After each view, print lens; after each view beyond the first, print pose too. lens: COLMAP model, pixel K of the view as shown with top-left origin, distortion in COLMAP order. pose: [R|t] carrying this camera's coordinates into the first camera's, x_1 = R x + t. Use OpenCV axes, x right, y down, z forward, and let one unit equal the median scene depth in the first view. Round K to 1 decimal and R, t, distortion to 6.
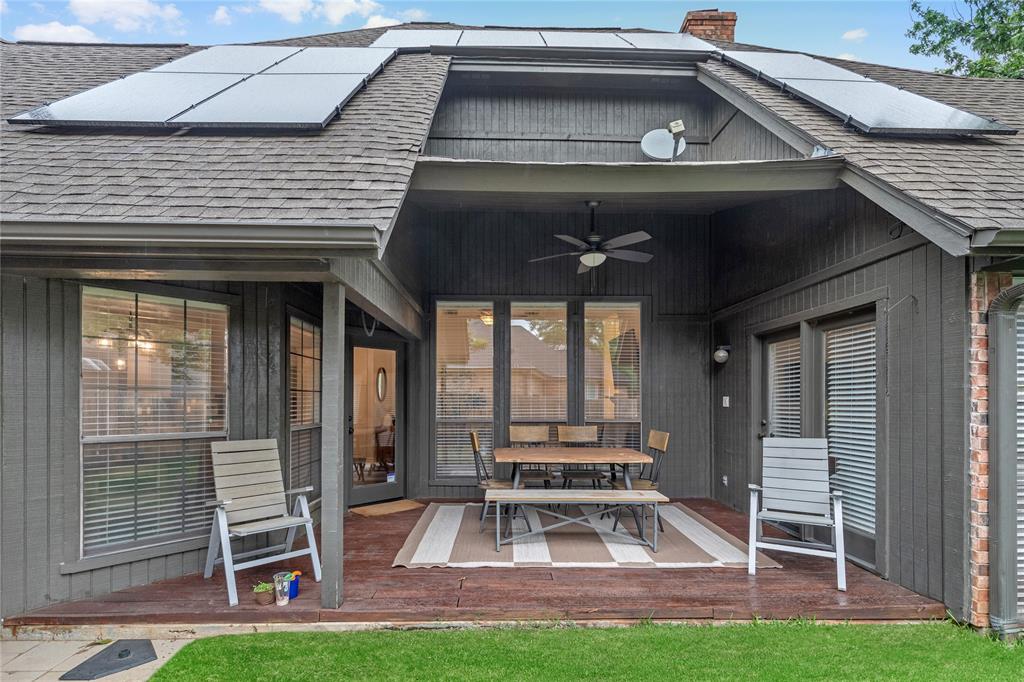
lens RADIAL K [[479.0, 0, 488.1], [0, 479.0, 392.5], [0, 0, 1]] dist [0.008799, -0.001658]
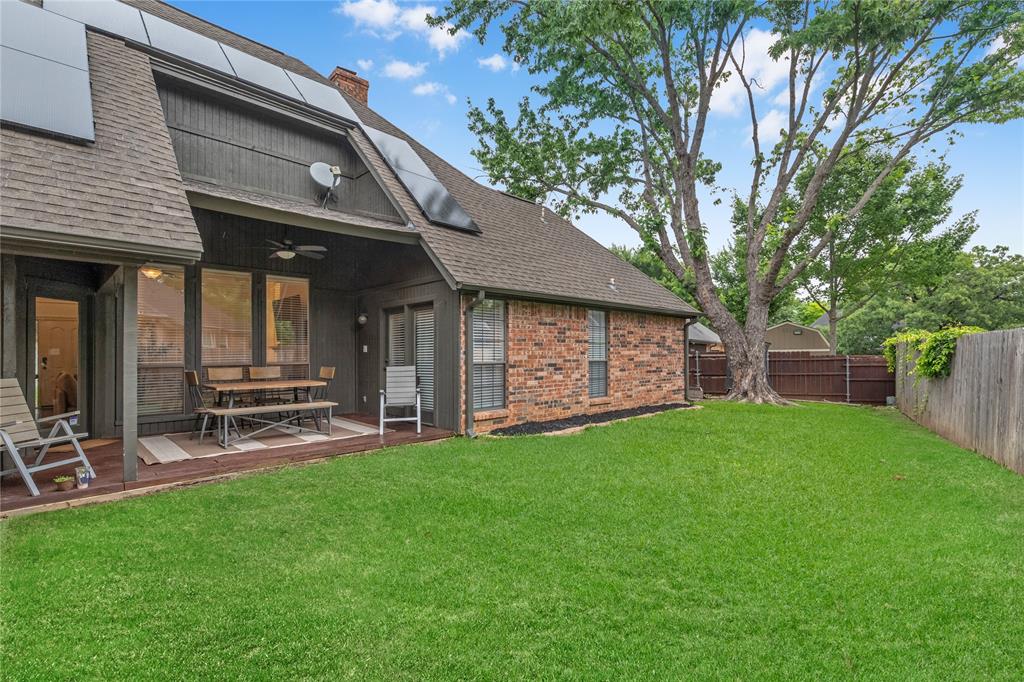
lens RADIAL K [[479.0, 0, 511.6], [0, 479.0, 347.5], [0, 0, 1]] dist [0.008799, -0.001658]
pose [[0.711592, -0.000901, 0.702592, -0.381828], [-0.001937, 0.999993, 0.003245, 0.011879], [-0.702590, -0.003670, 0.711585, -0.652811]]
